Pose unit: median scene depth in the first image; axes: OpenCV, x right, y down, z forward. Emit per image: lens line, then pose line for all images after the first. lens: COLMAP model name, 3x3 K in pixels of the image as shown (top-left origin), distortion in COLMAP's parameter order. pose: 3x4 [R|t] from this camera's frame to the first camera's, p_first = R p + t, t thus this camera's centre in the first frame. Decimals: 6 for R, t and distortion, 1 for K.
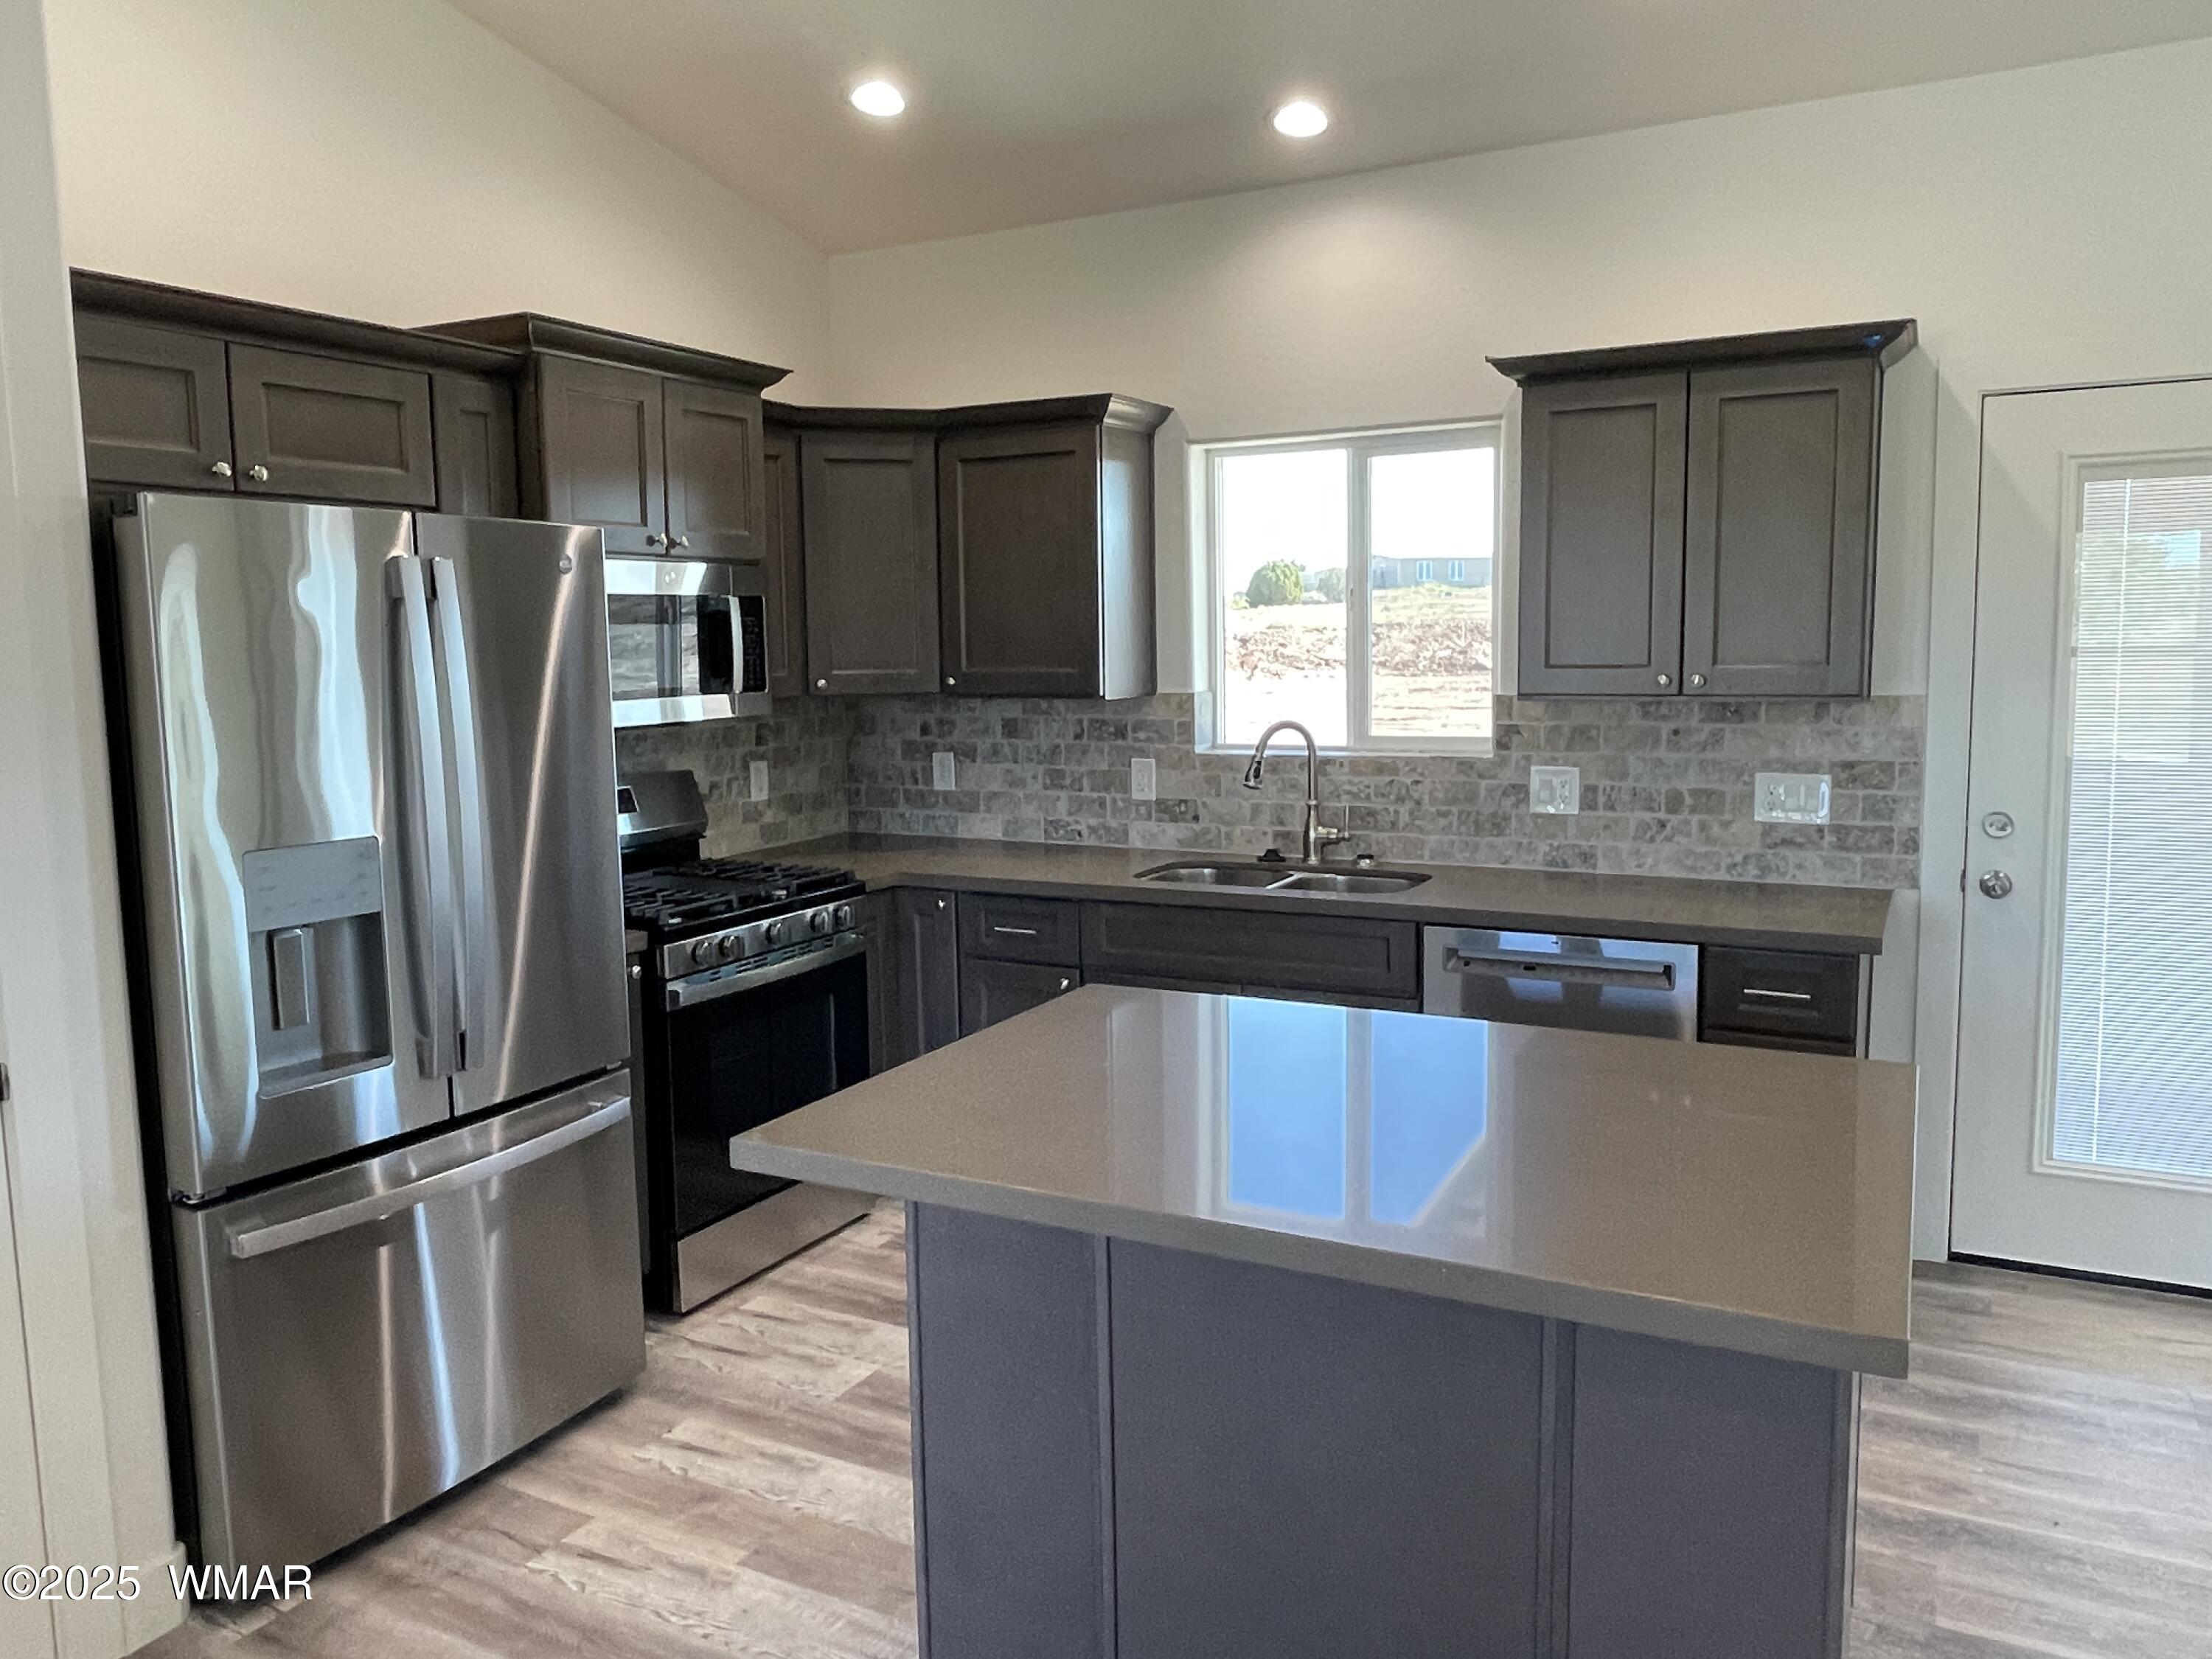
lens RADIAL K [[1586.7, 0, 1097.0], [0, 1586.7, 806.3], [0, 0, 1]] dist [-0.020567, 0.013309]
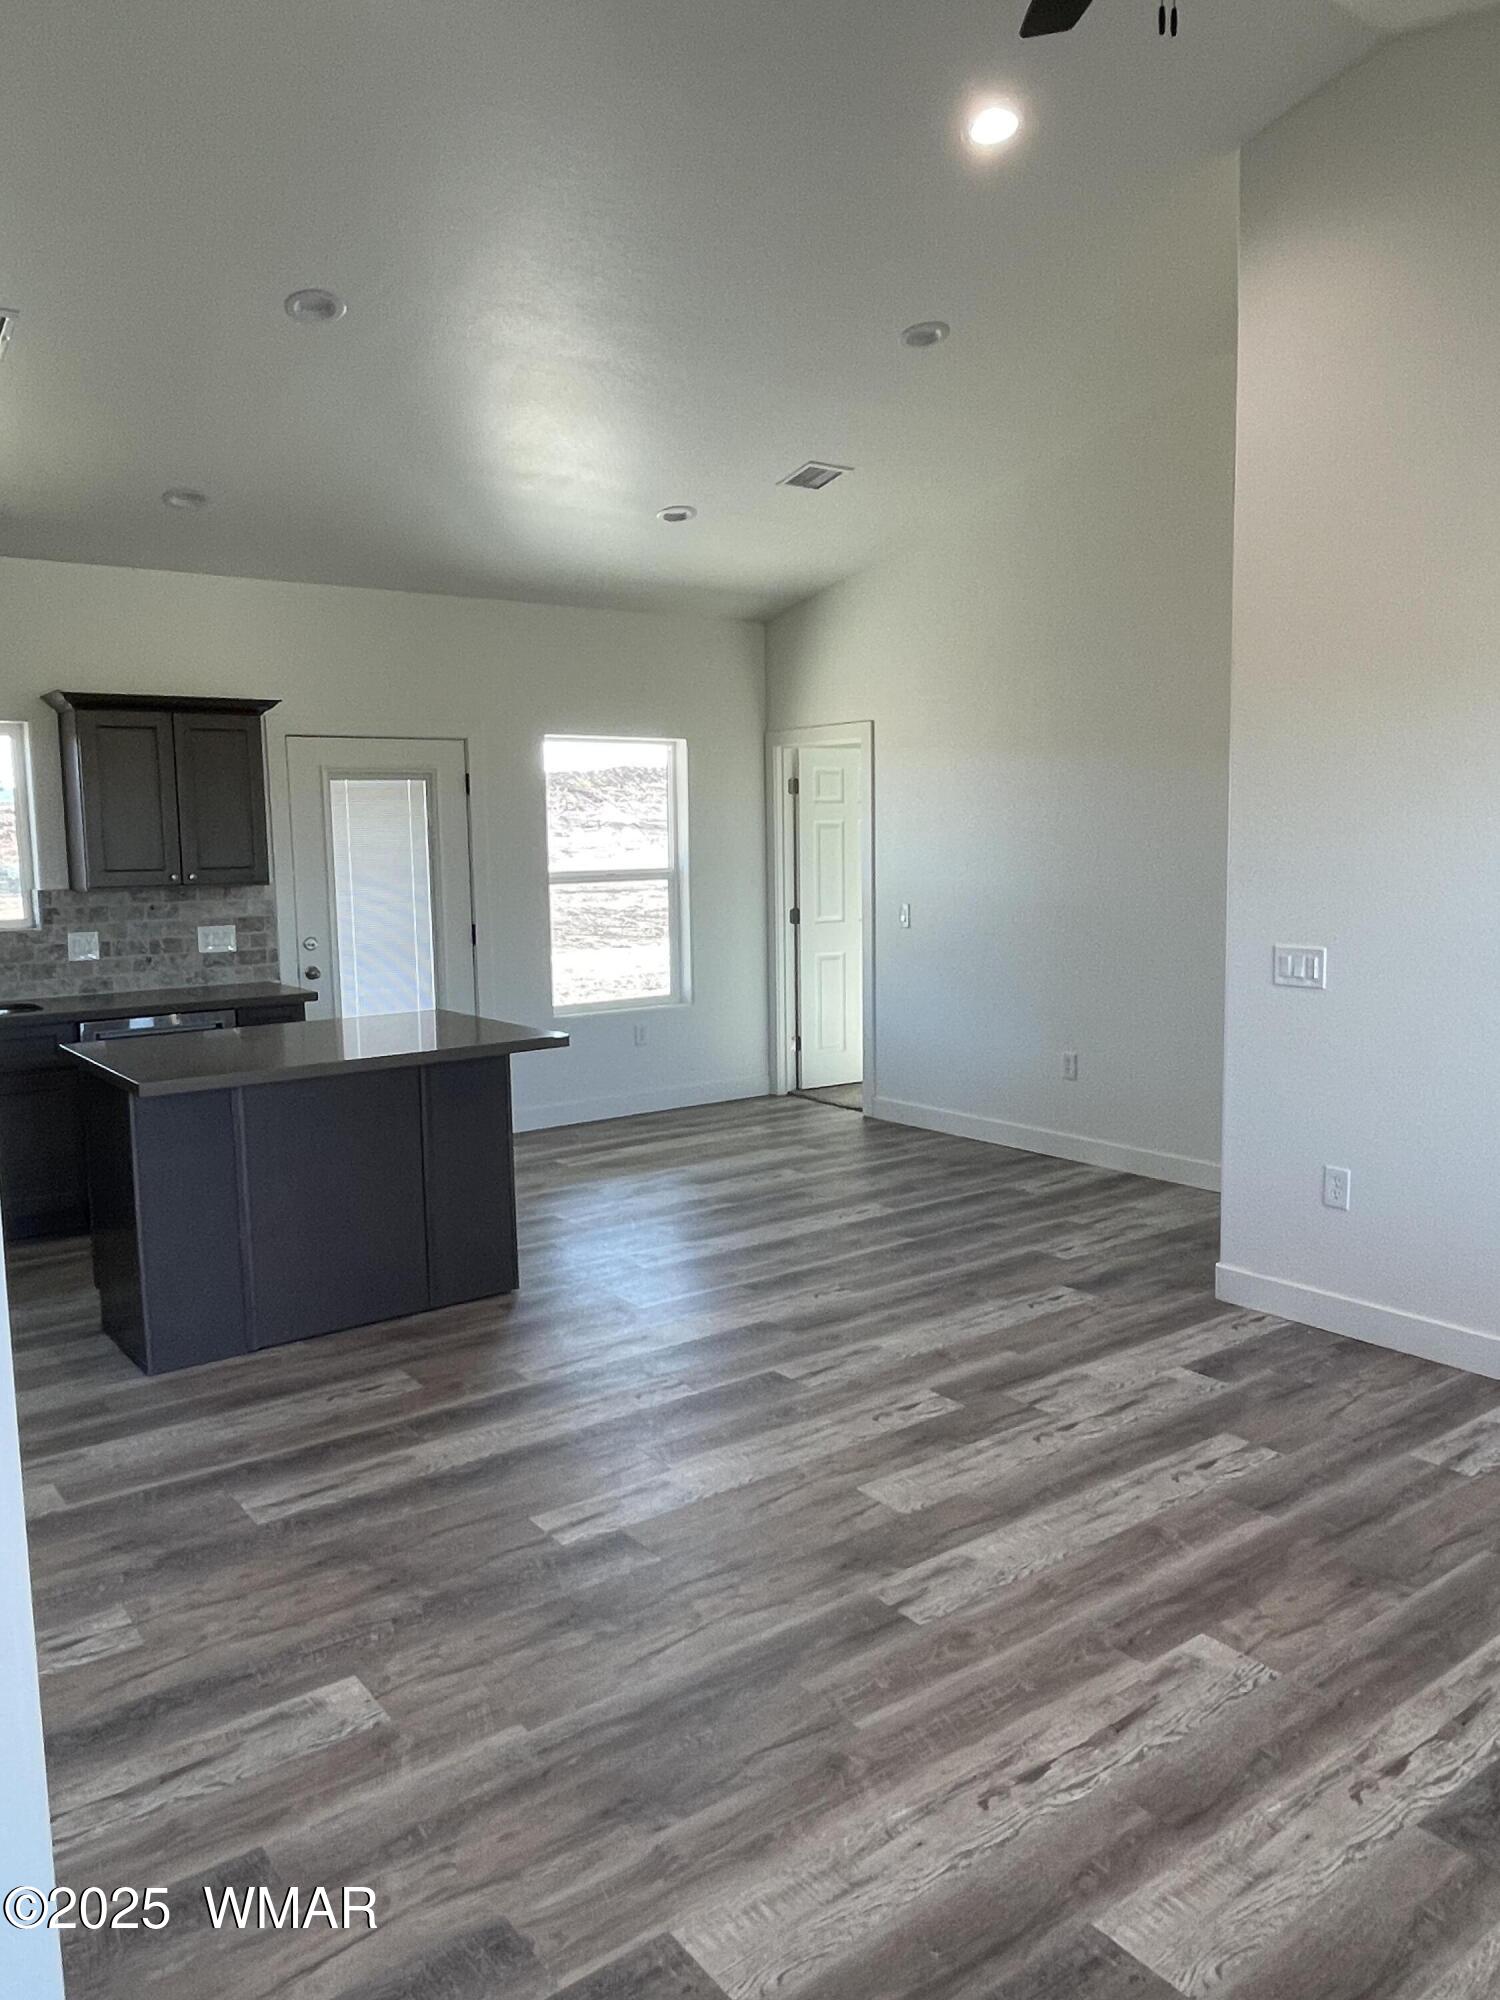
lens RADIAL K [[1434.6, 0, 755.6], [0, 1434.6, 995.7], [0, 0, 1]] dist [-0.020567, 0.013309]
pose [[0.420227, -0.088133, 0.903129, -0.711377], [0.113075, 0.992601, 0.044251, 0.049951], [-0.900346, 0.083526, 0.427083, -0.254232]]
